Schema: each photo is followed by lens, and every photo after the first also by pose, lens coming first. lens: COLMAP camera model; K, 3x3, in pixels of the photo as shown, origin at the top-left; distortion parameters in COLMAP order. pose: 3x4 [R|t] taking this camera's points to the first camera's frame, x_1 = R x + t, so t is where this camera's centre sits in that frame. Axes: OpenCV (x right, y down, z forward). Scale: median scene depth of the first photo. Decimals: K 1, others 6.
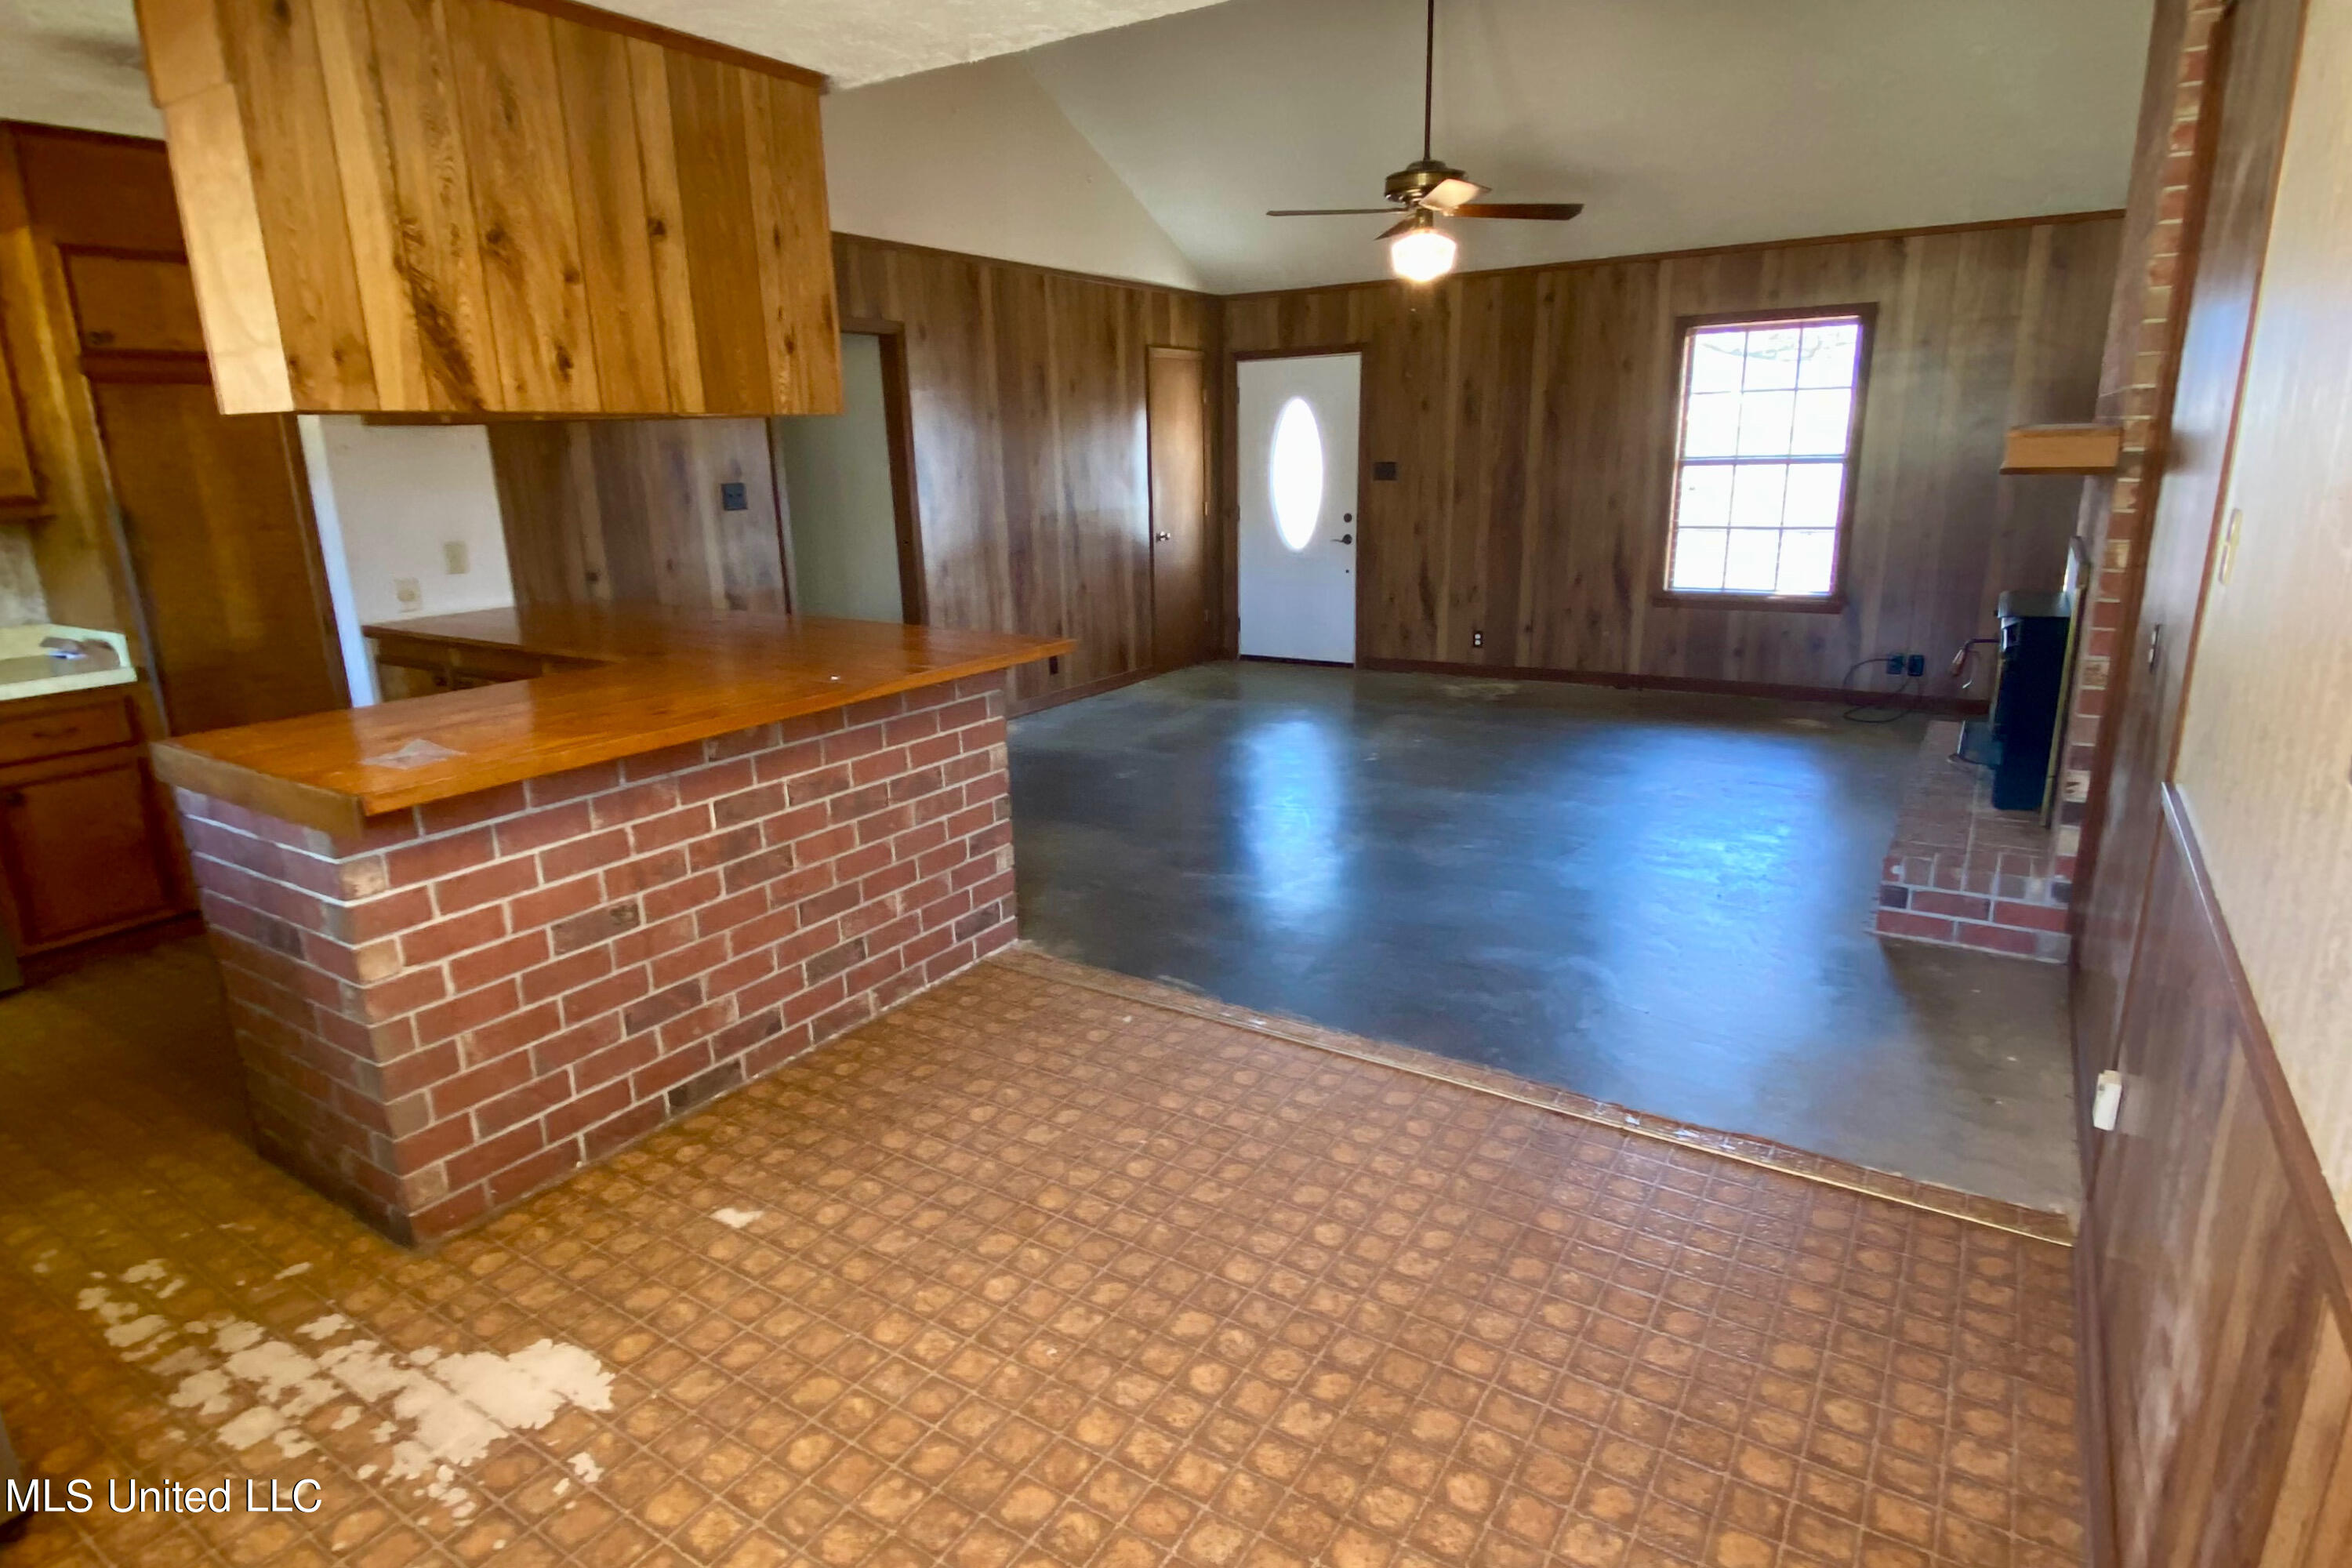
lens RADIAL K [[1257.5, 0, 1181.0], [0, 1257.5, 778.4], [0, 0, 1]] dist [0.072209, -0.076659]
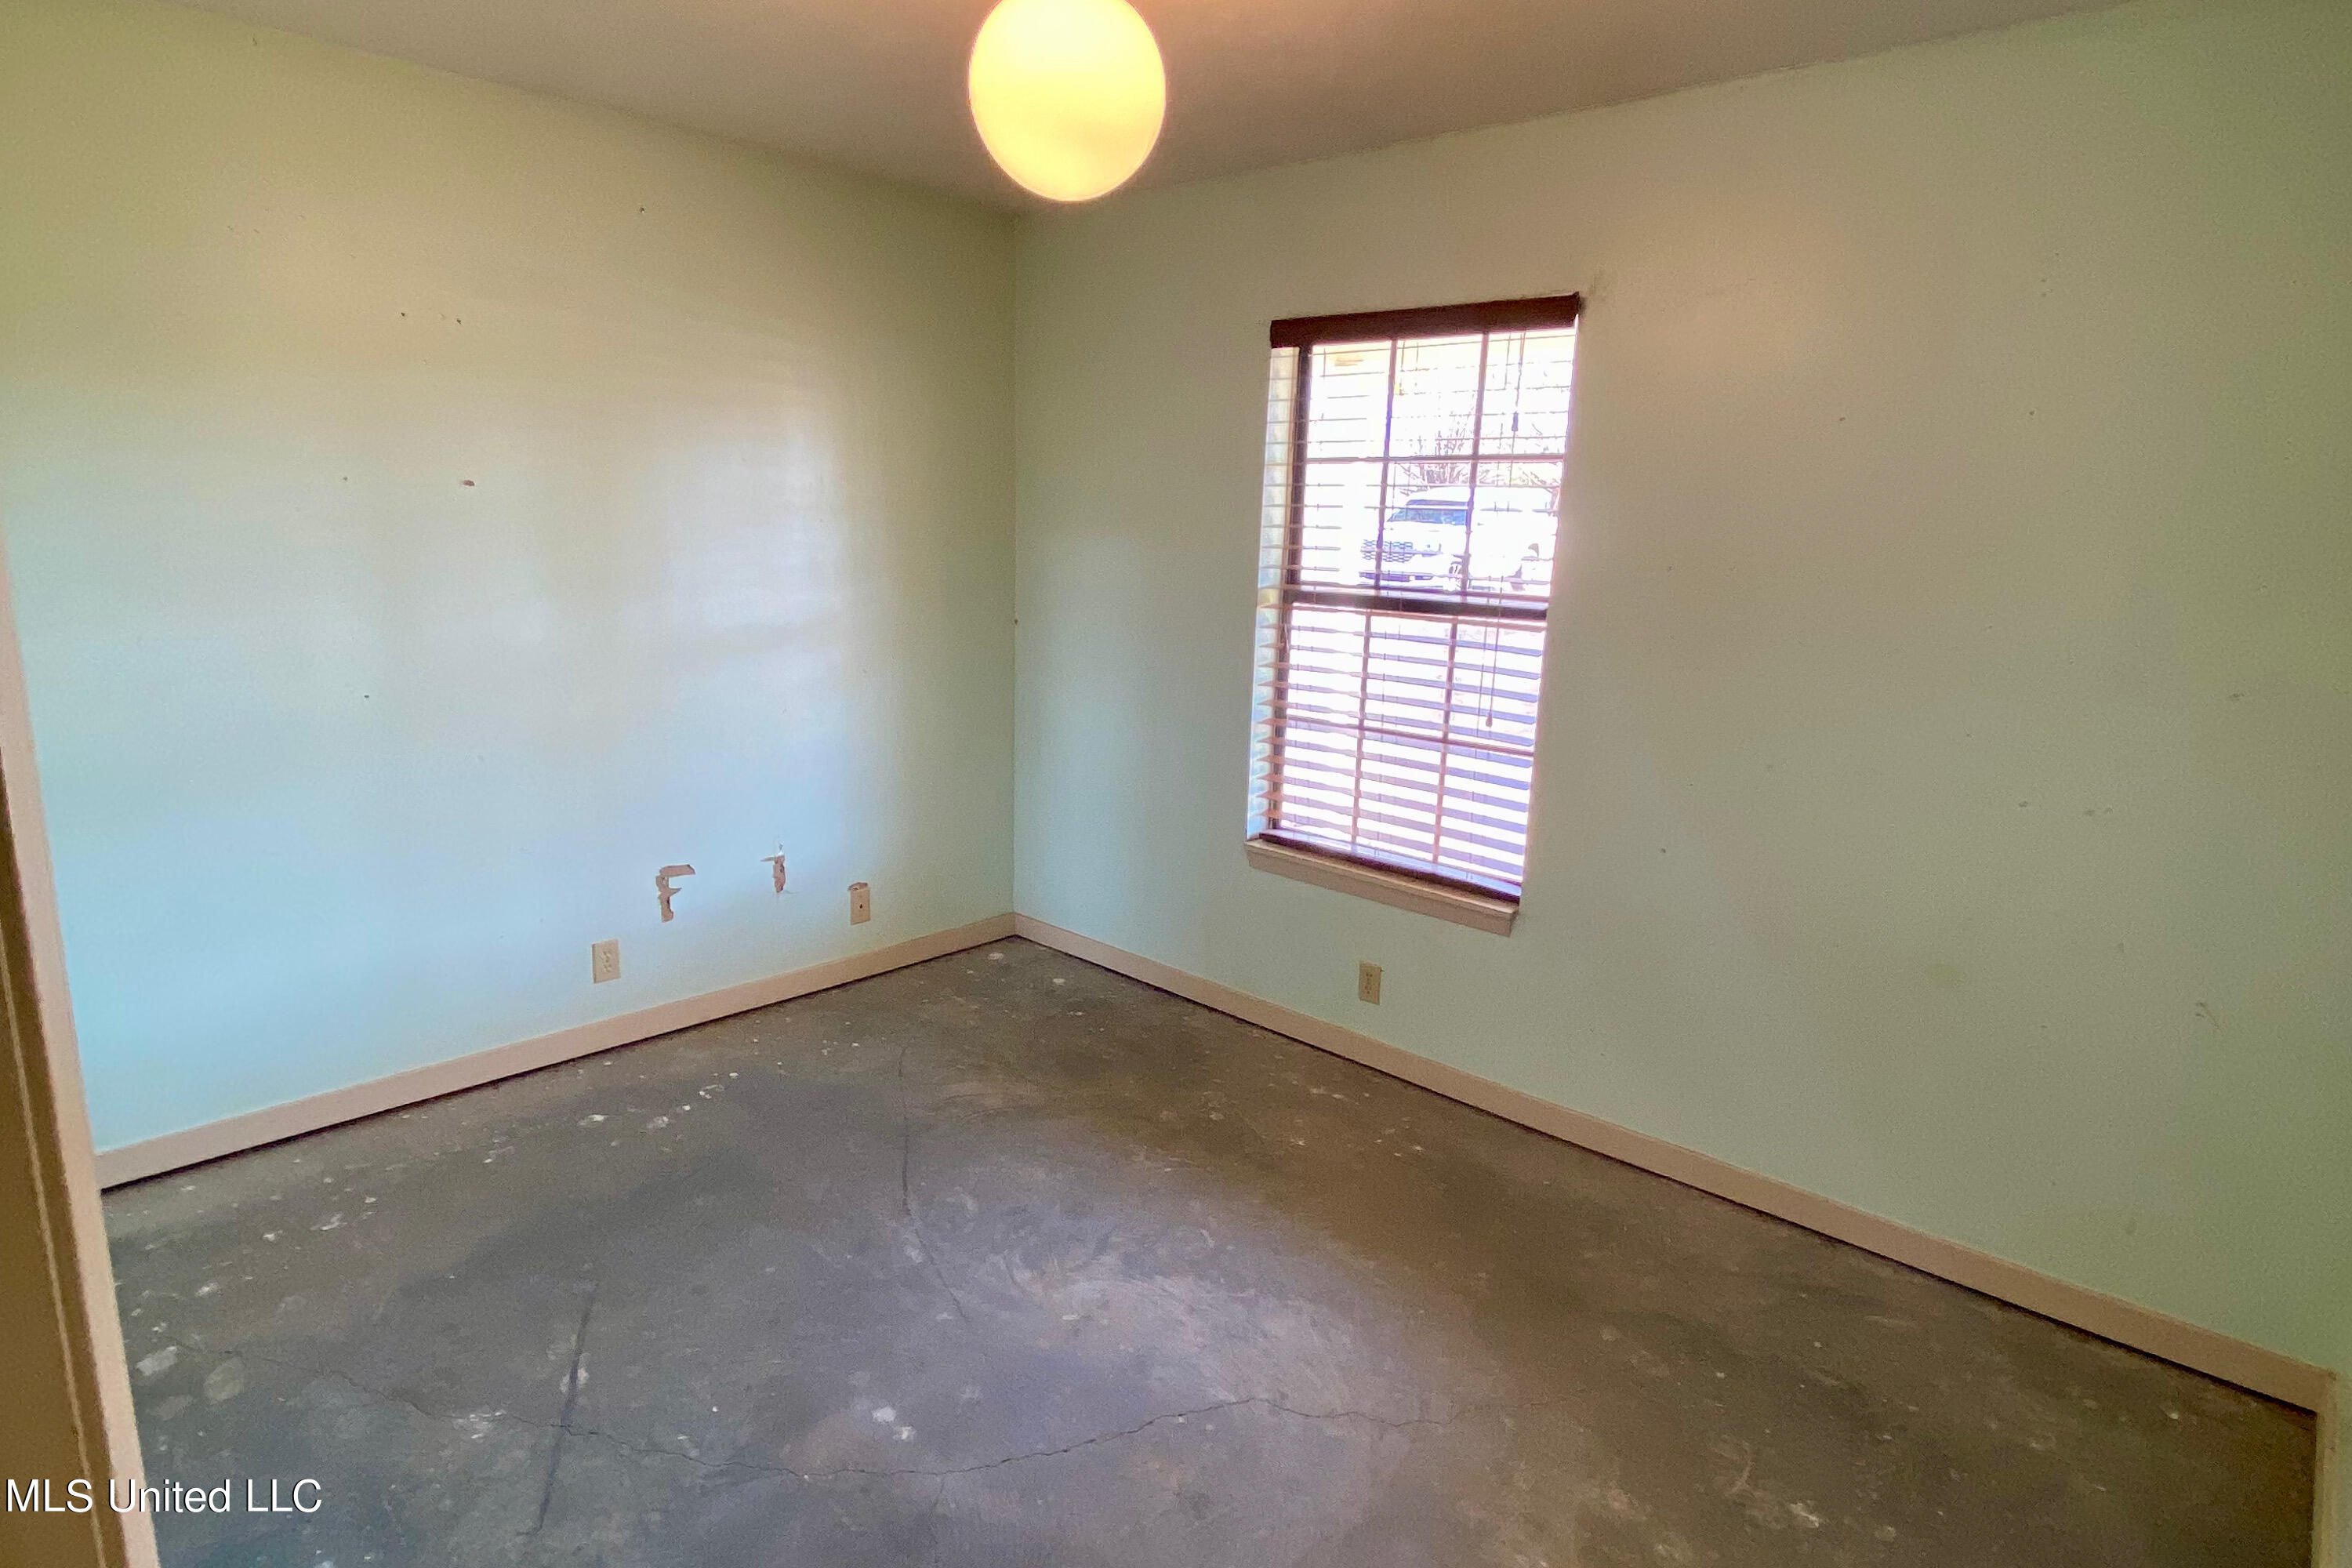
lens RADIAL K [[1257.5, 0, 1181.0], [0, 1257.5, 778.4], [0, 0, 1]] dist [0.072209, -0.076659]
pose [[0.981872, 0.081234, -0.171256, 0.457816], [-0.089213, 0.995233, -0.039410, -0.156589], [0.167238, 0.053974, 0.984438, 0.516568]]
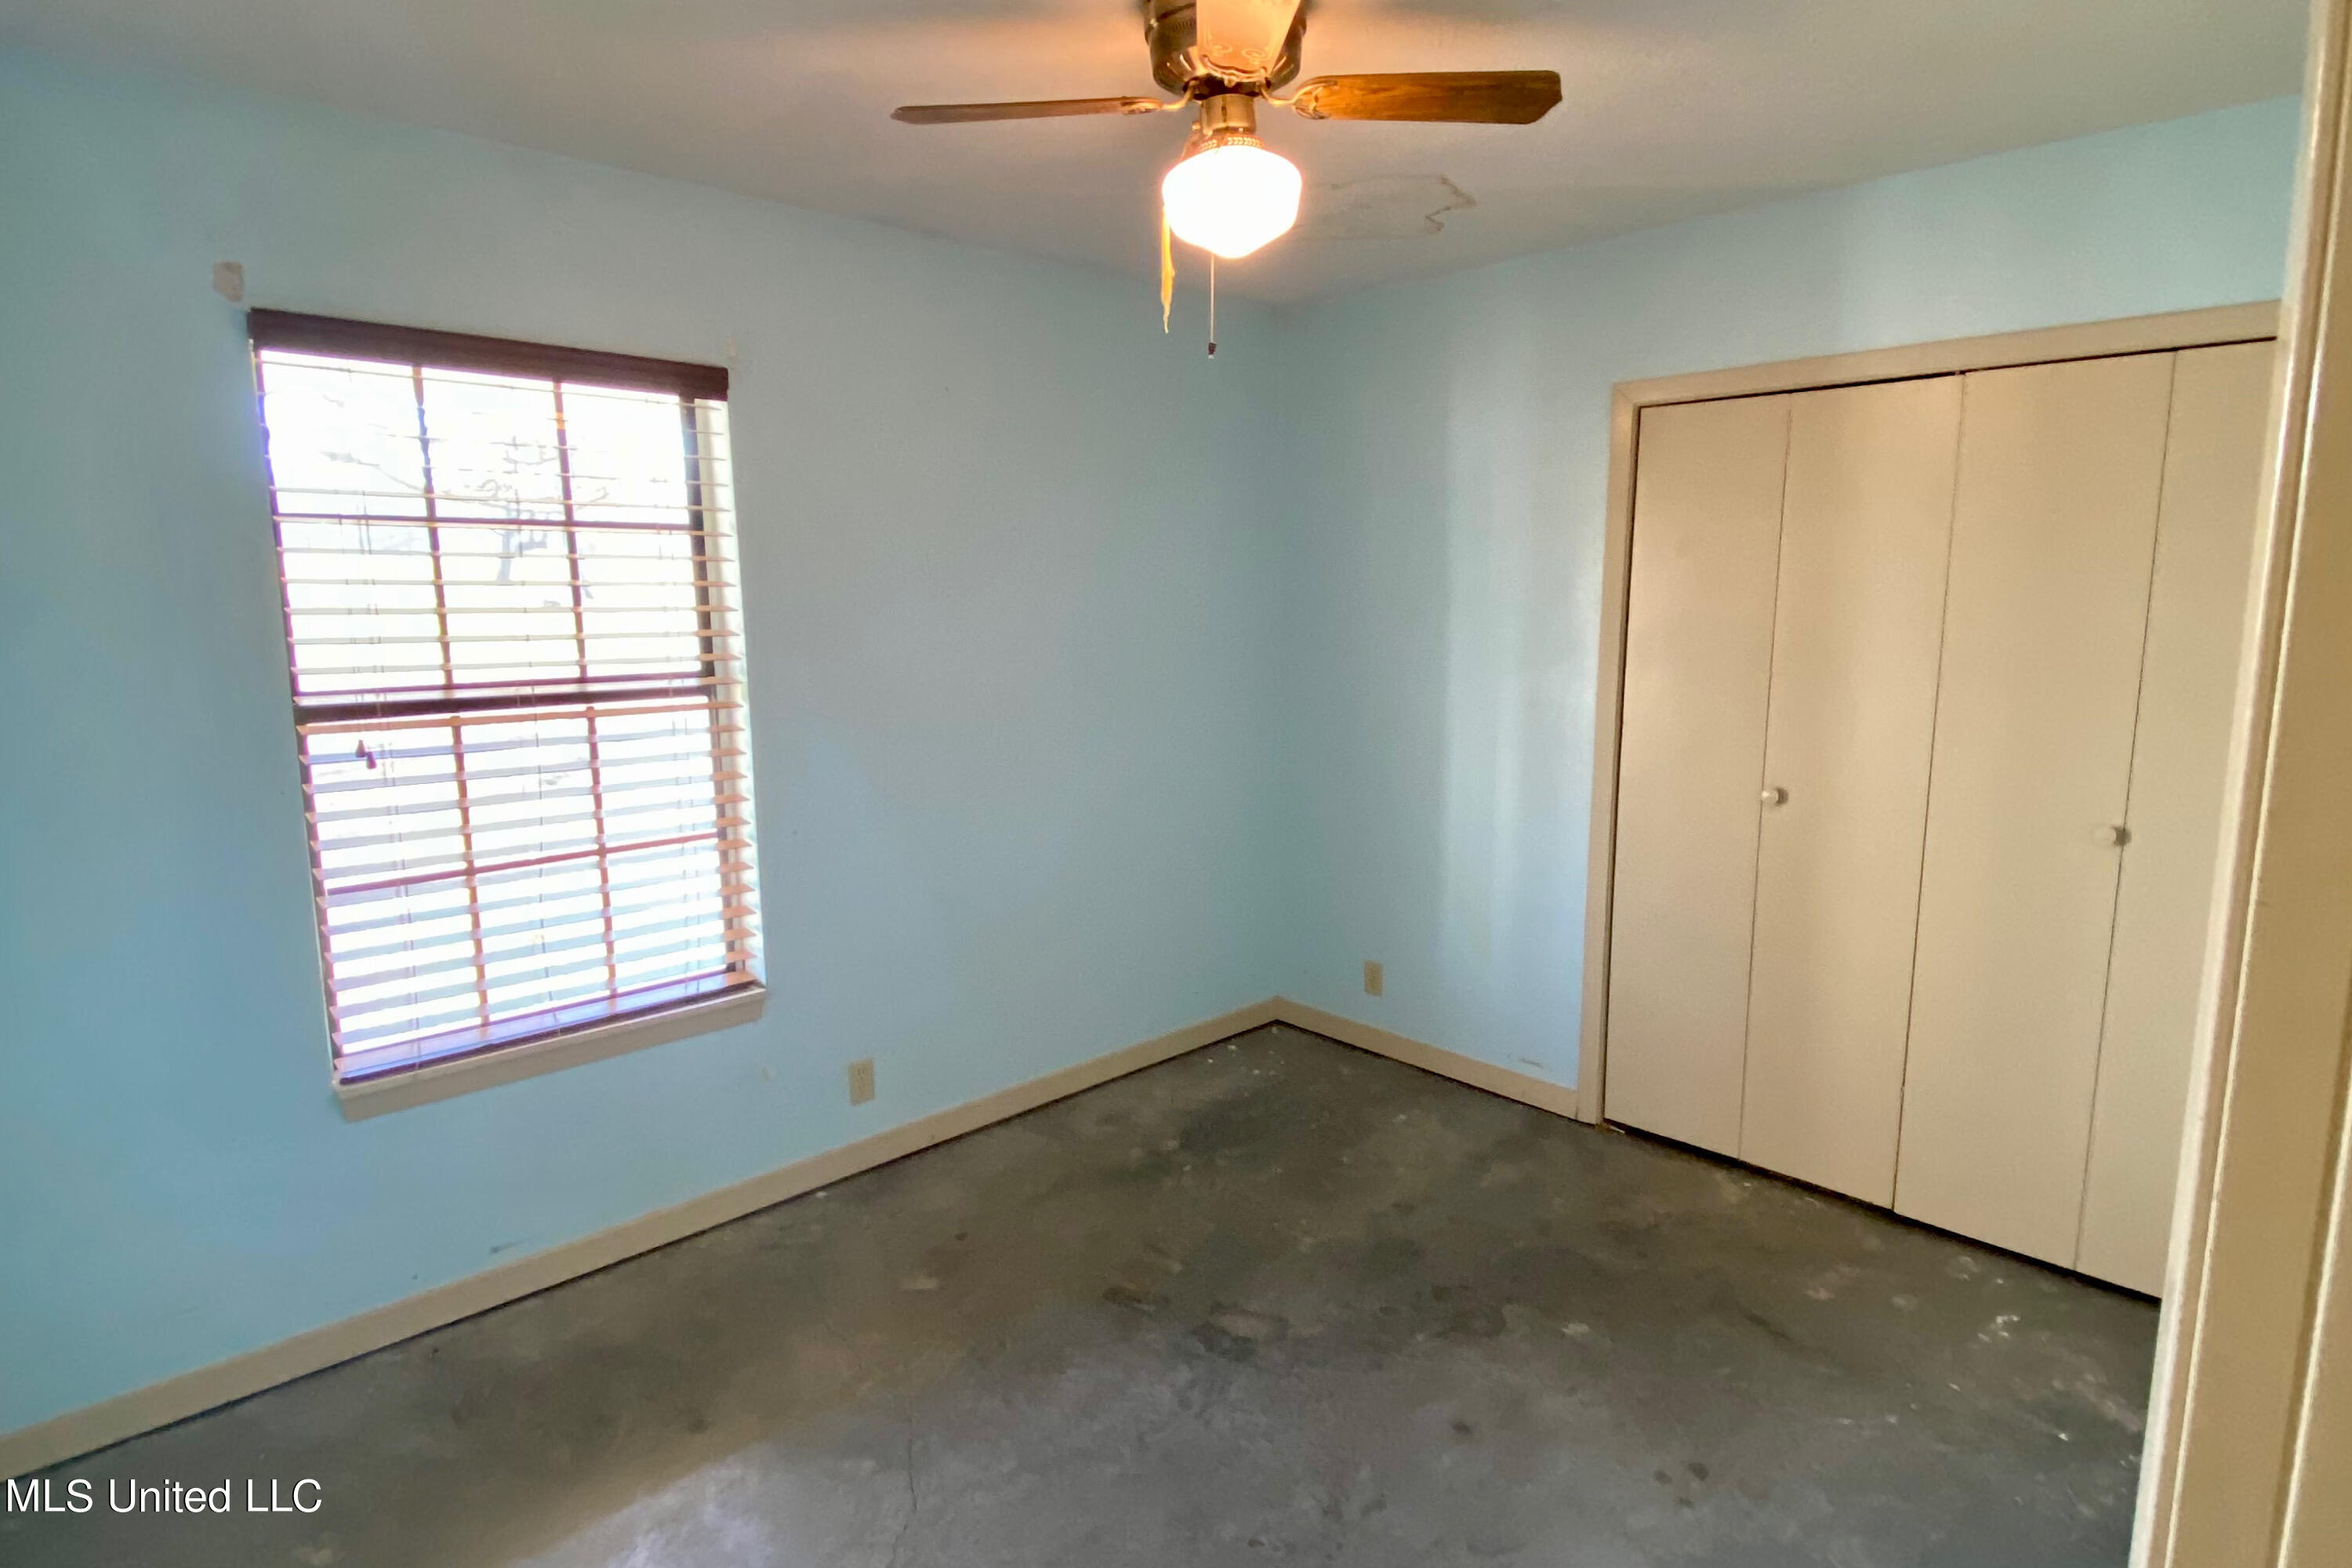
lens RADIAL K [[1257.5, 0, 1181.0], [0, 1257.5, 778.4], [0, 0, 1]] dist [0.072209, -0.076659]
pose [[0.228839, -0.126958, 0.965150, 0.118158], [0.249163, 0.966071, 0.068002, -0.203165], [-0.941037, 0.224918, 0.252707, 0.720025]]
